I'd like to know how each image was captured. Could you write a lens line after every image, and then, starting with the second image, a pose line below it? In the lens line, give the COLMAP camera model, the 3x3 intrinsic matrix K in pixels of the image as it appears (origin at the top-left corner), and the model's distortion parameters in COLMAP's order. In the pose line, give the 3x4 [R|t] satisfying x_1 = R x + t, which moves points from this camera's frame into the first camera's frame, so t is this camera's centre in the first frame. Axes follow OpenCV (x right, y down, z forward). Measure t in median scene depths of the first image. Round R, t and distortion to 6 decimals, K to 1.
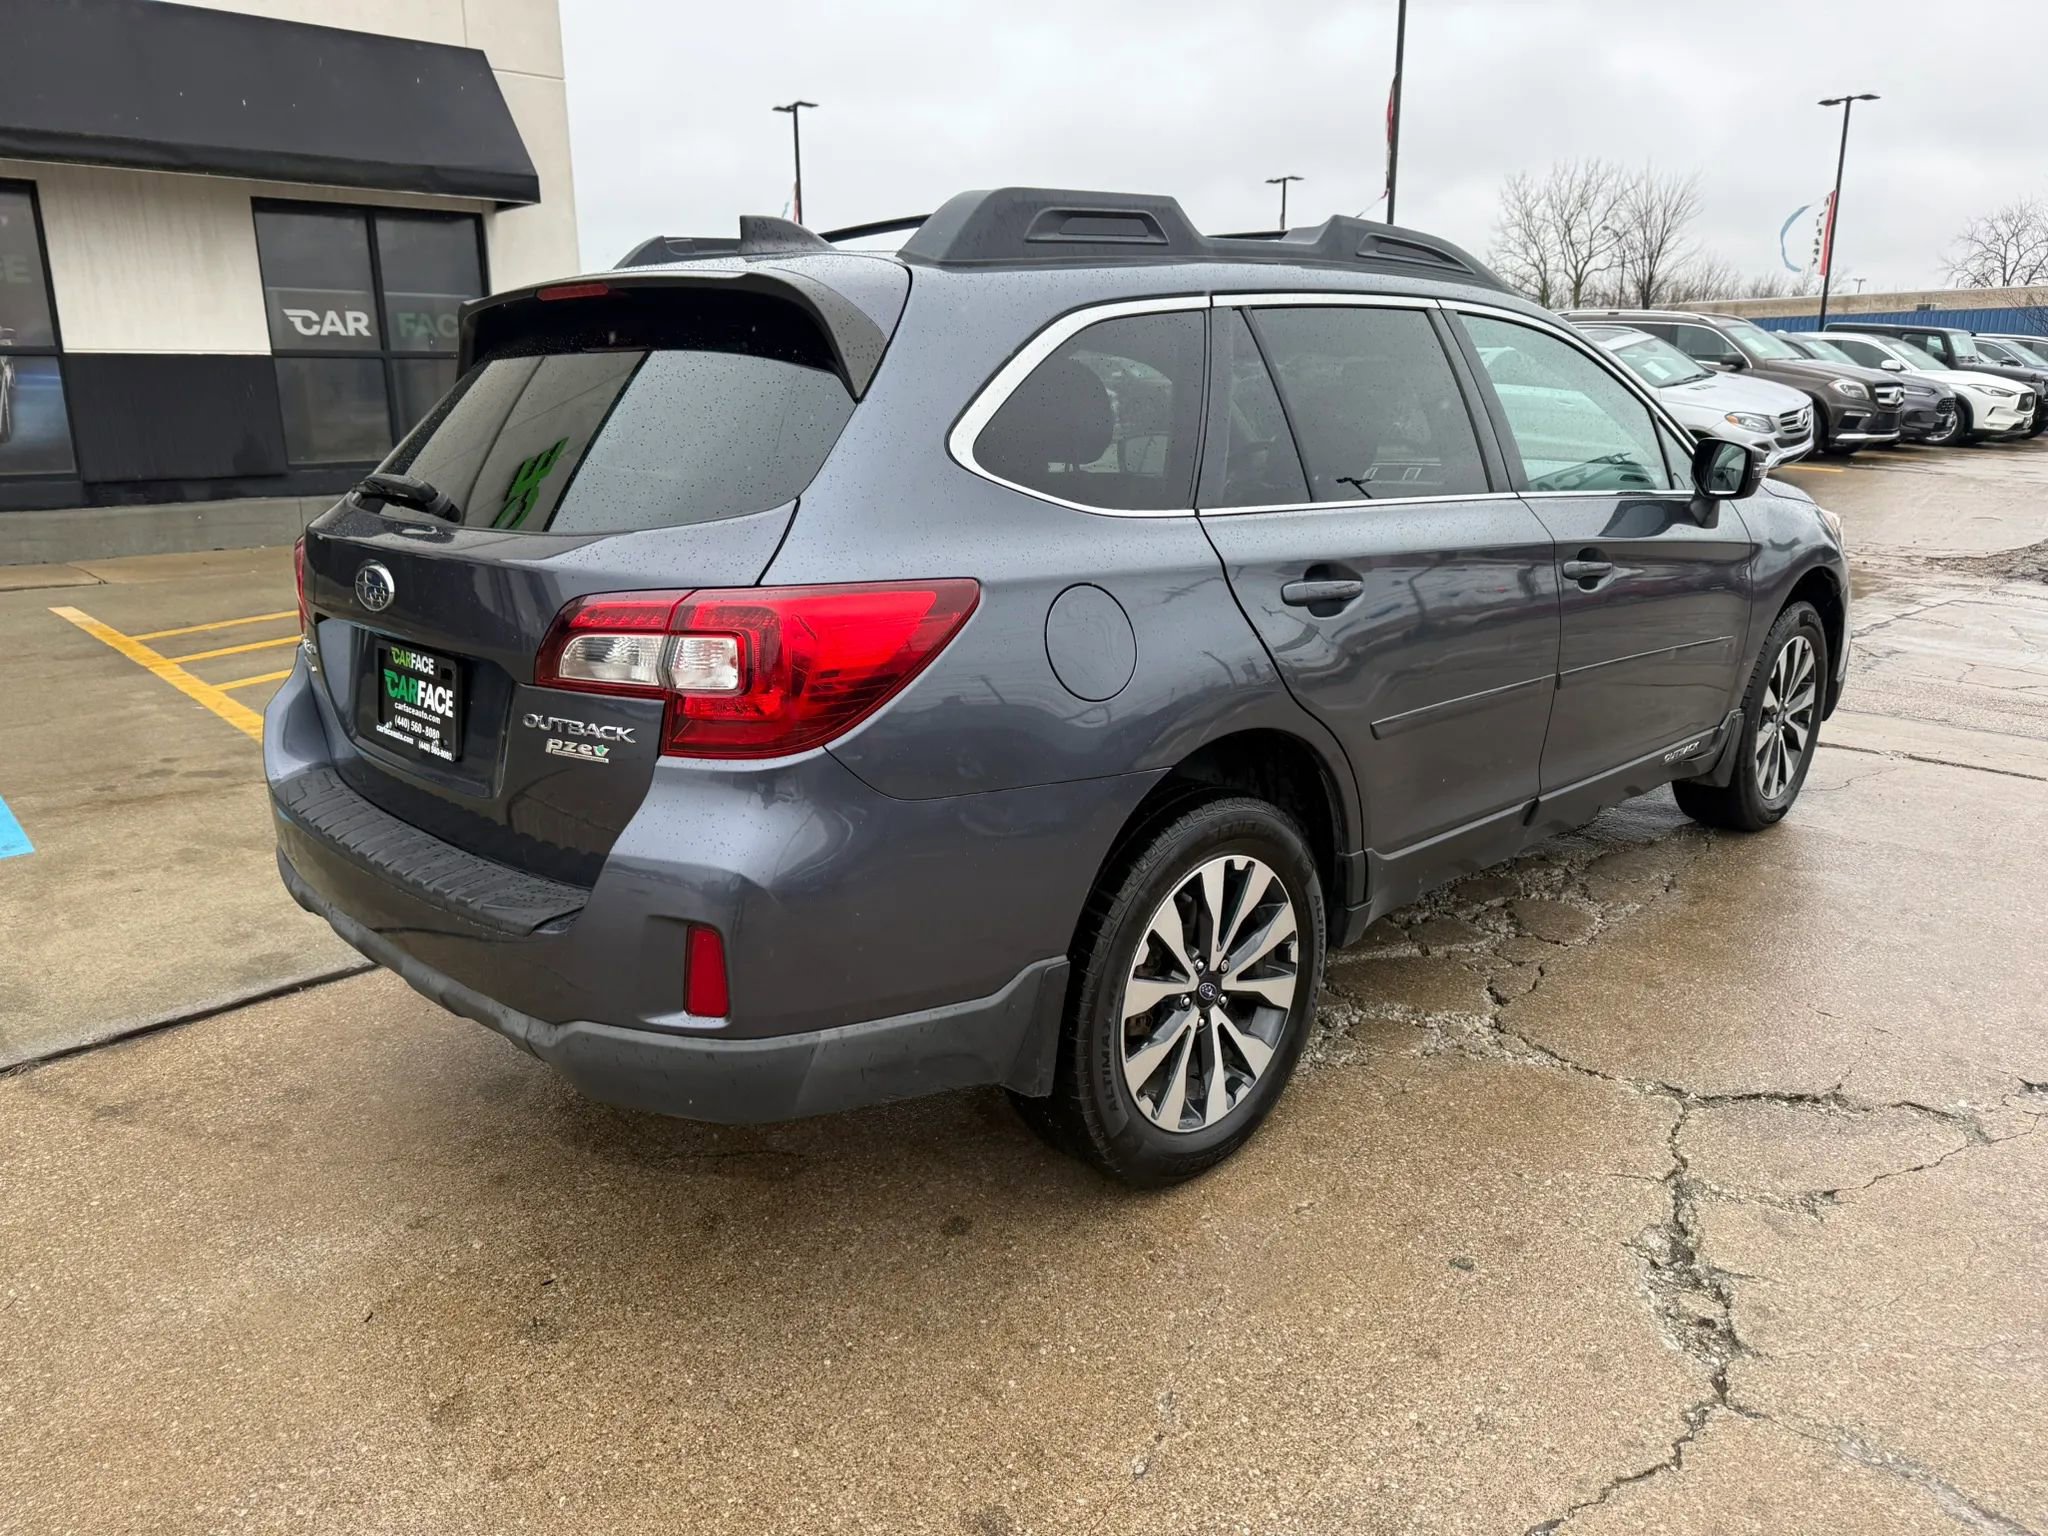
lens RADIAL K [[1465.3, 0, 1014.5], [0, 1465.3, 757.8], [0, 0, 1]] dist [0.007686, -0.017523]
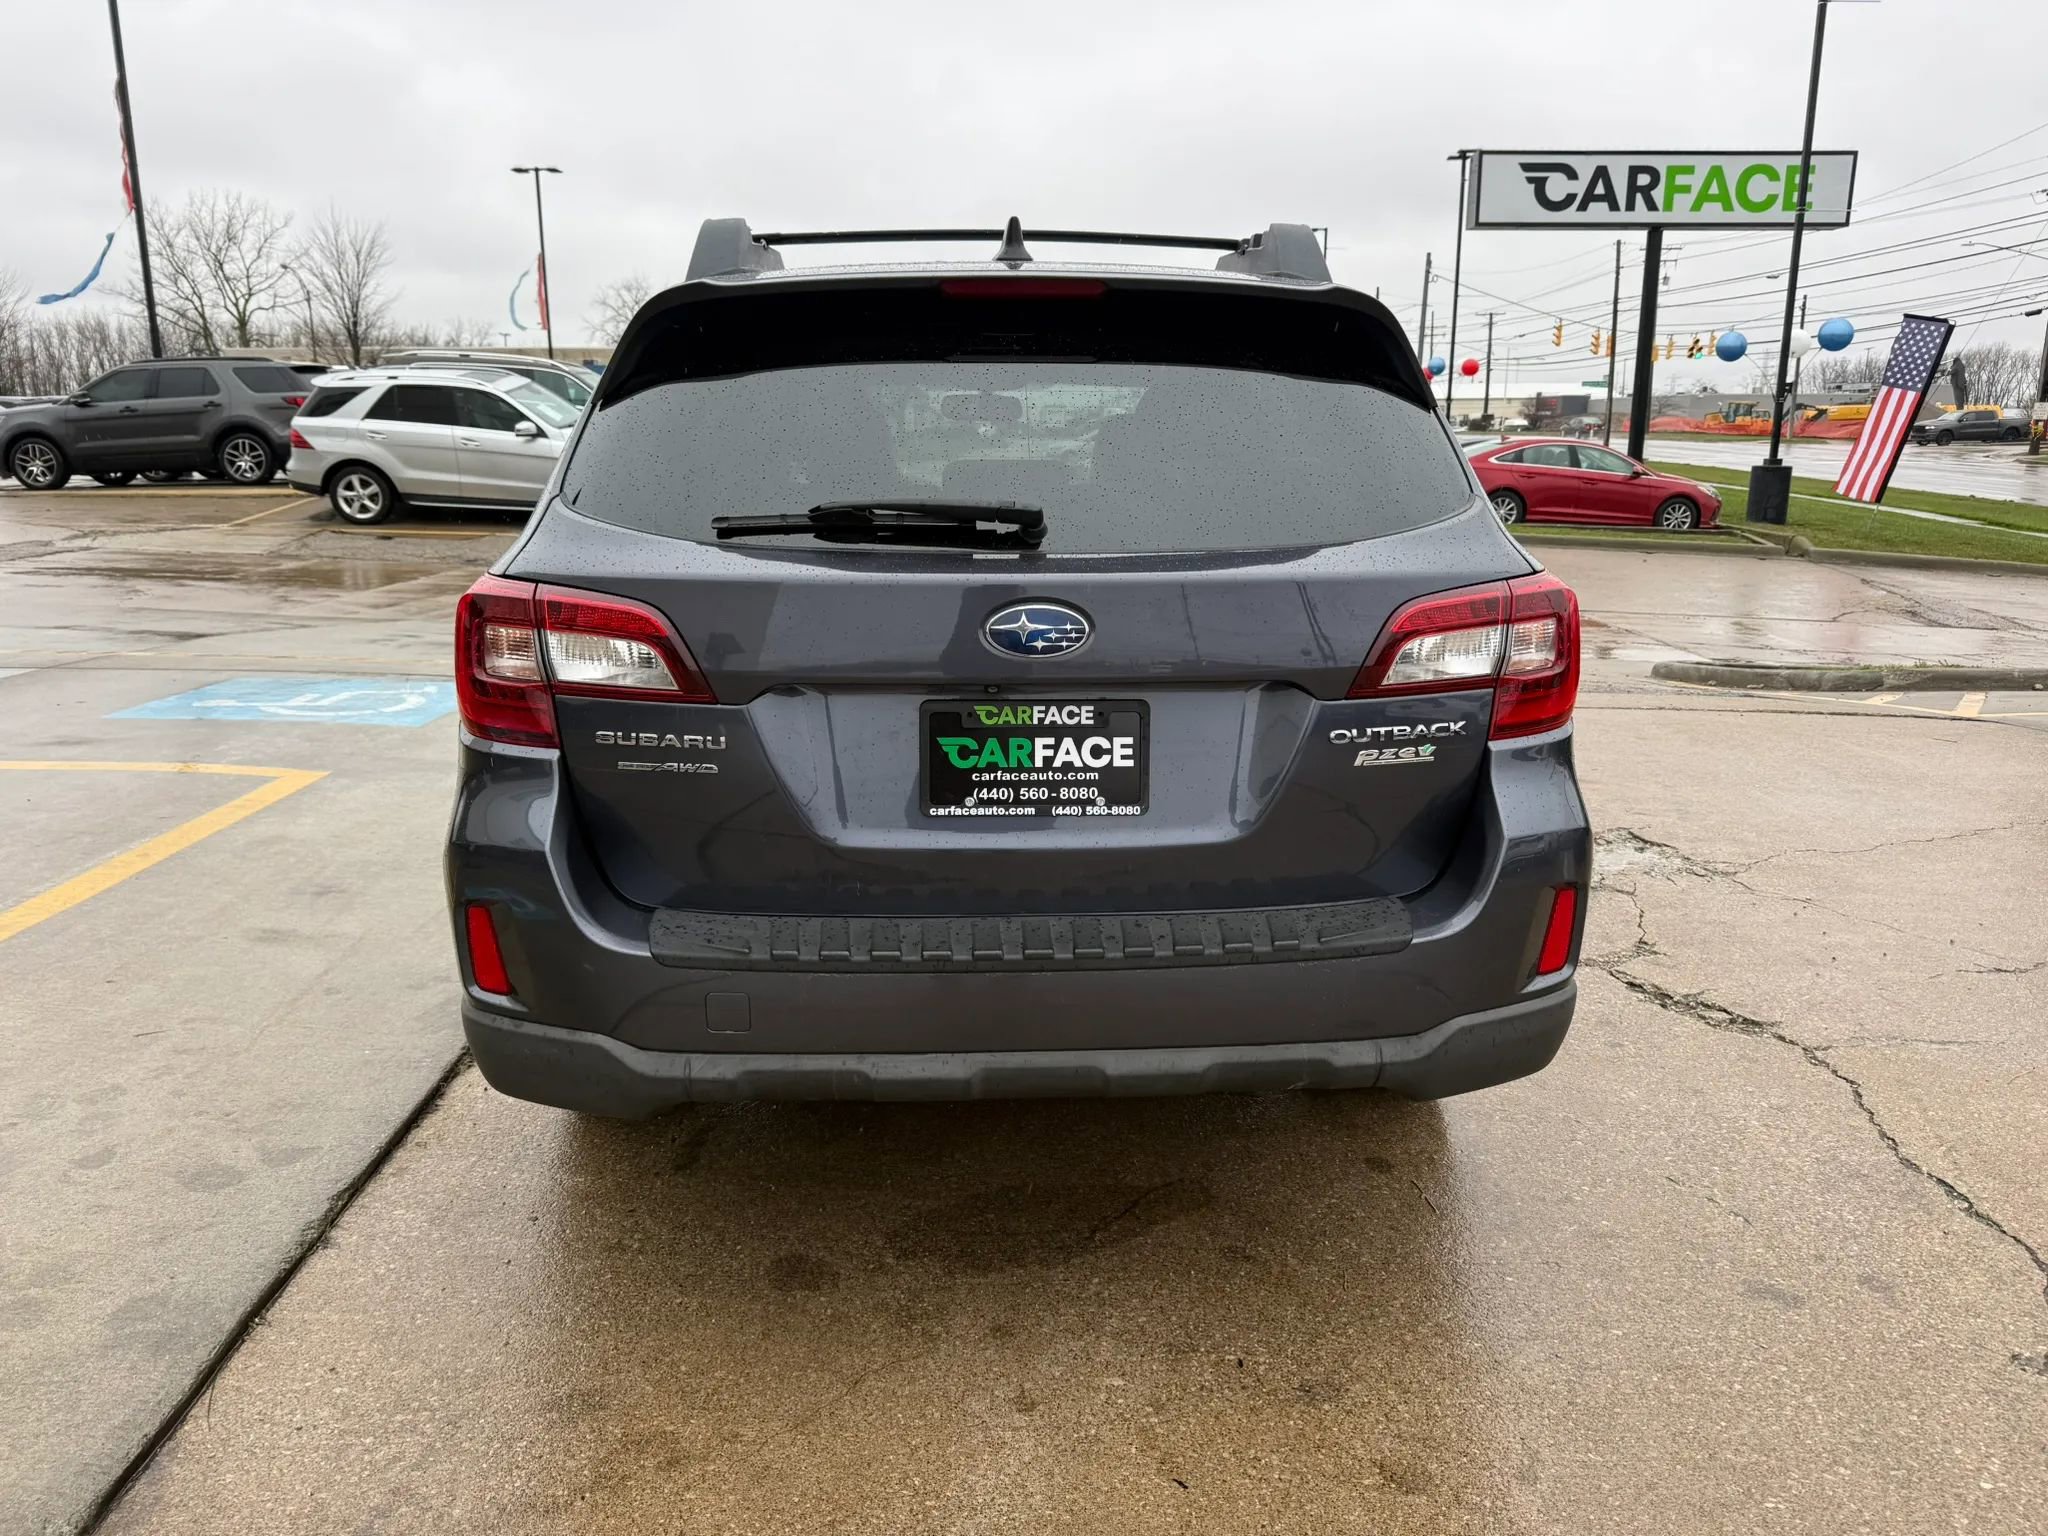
lens RADIAL K [[1465.8, 0, 1024.0], [0, 1465.8, 768.0], [0, 0, 1]] dist [0.007270, -0.017564]
pose [[0.662611, -0.159766, 0.731725, -0.134546], [0.175781, 0.982868, 0.055424, -0.010864], [-0.728043, 0.091899, 0.679343, 0.058292]]
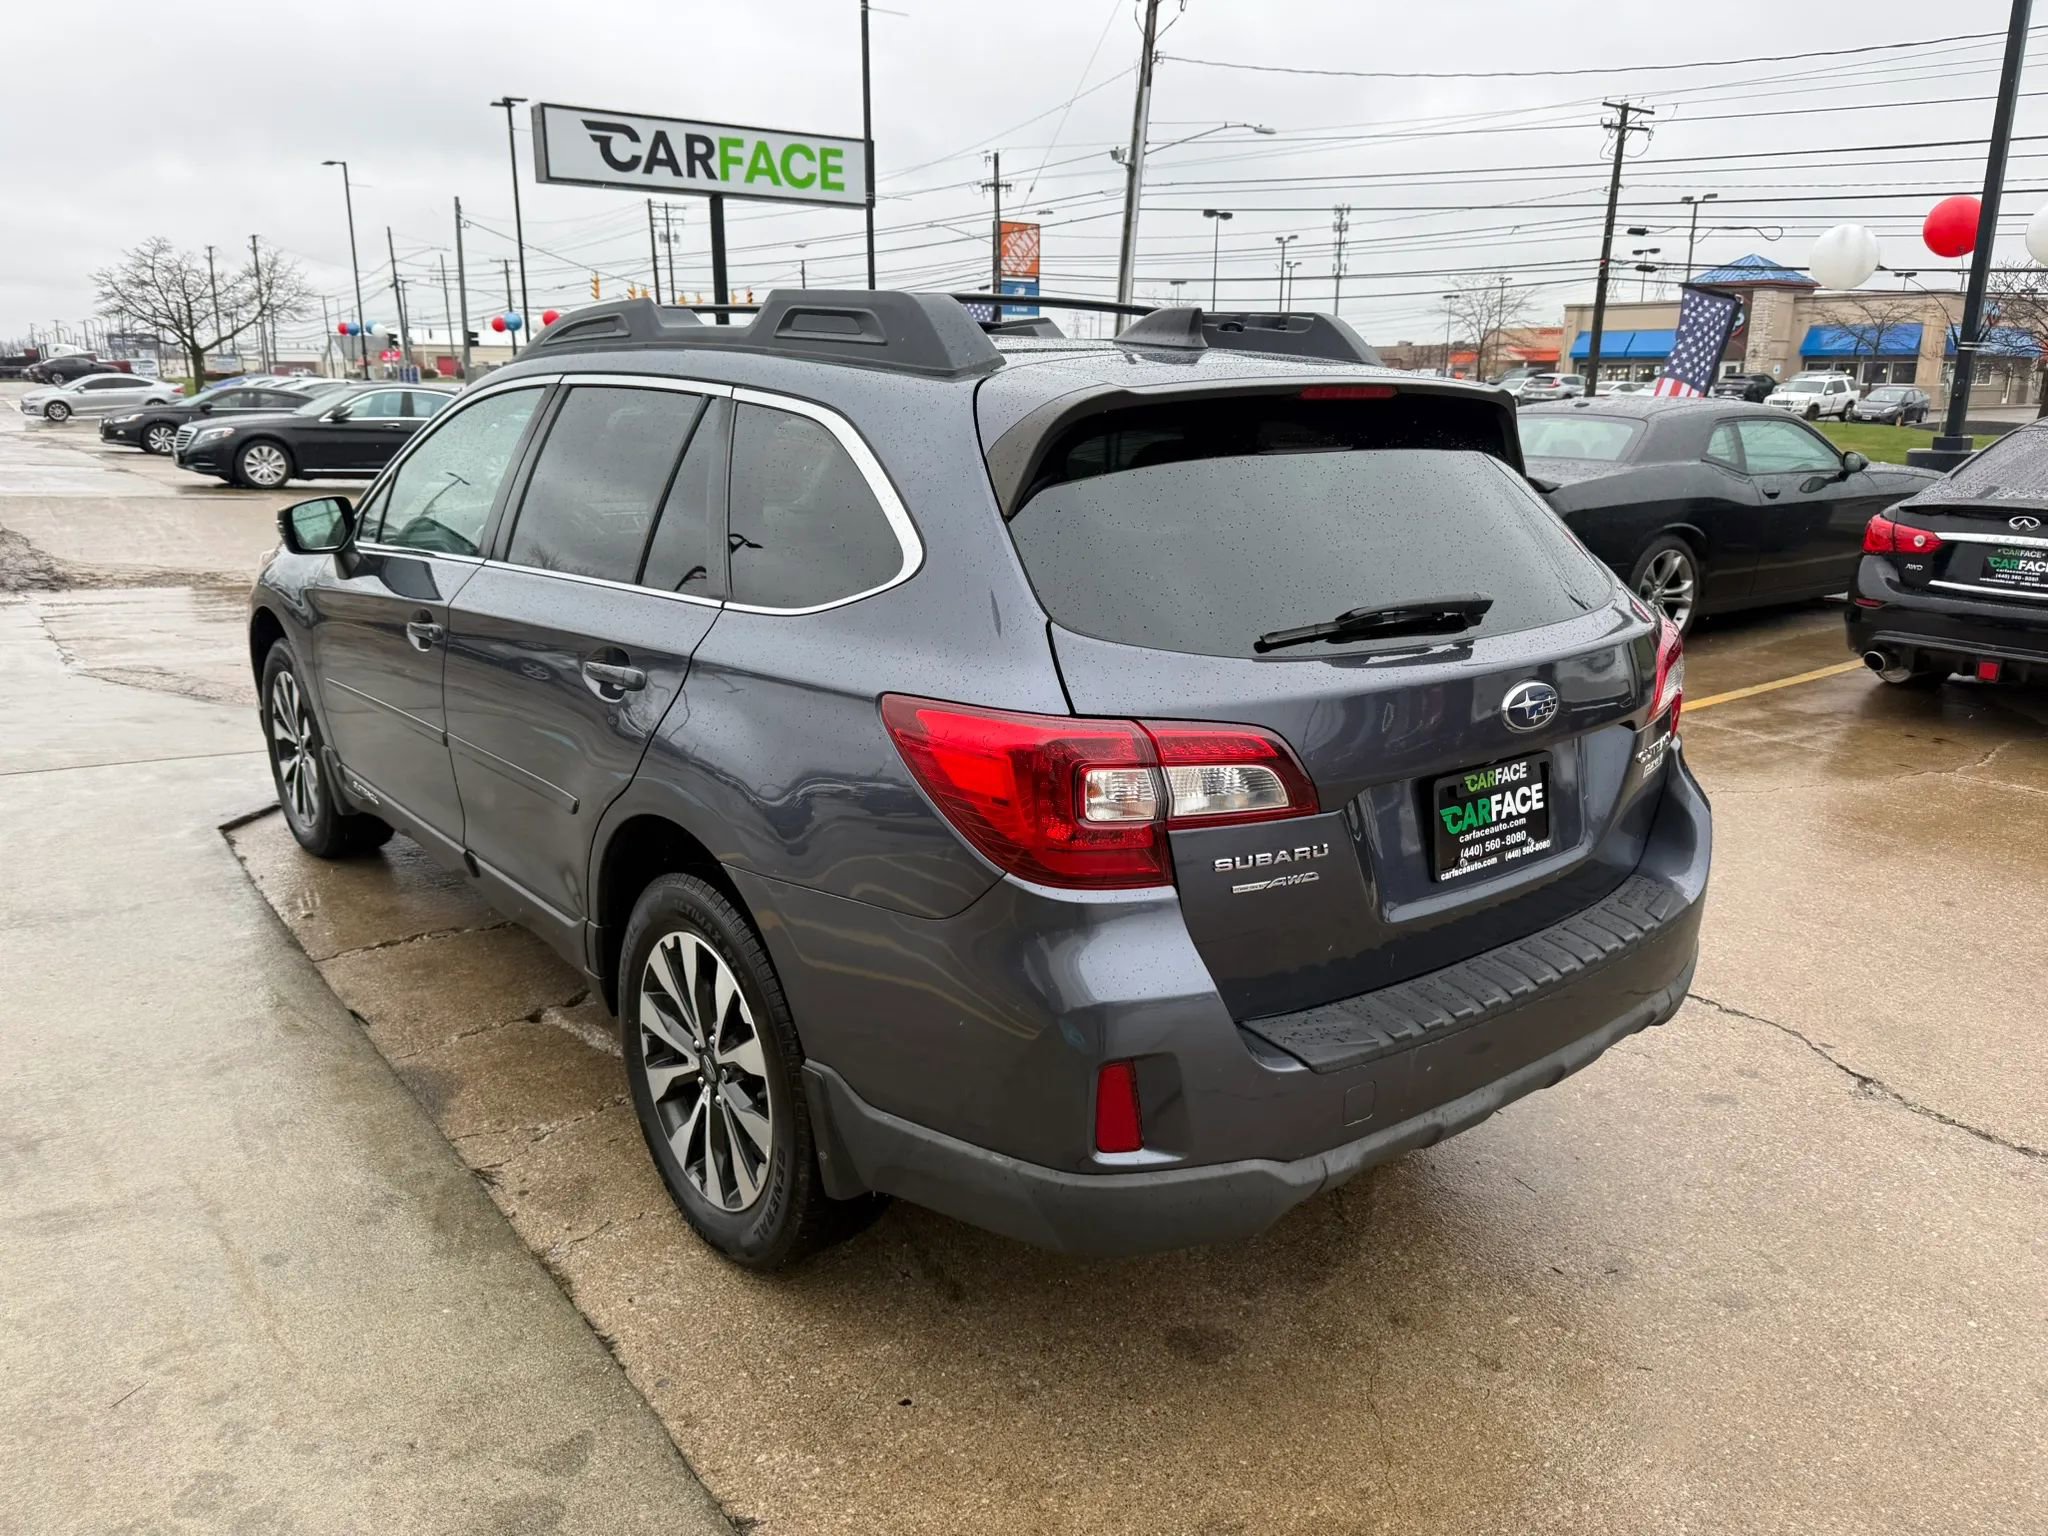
lens RADIAL K [[1468.3, 0, 1033.4], [0, 1468.3, 758.1], [0, 0, 1]] dist [-0.000209, -0.006713]
pose [[0.087688, -0.238312, 0.967222, -0.178428], [0.233594, 0.948808, 0.212597, -0.046260], [-0.968372, 0.207295, 0.138868, 0.152494]]
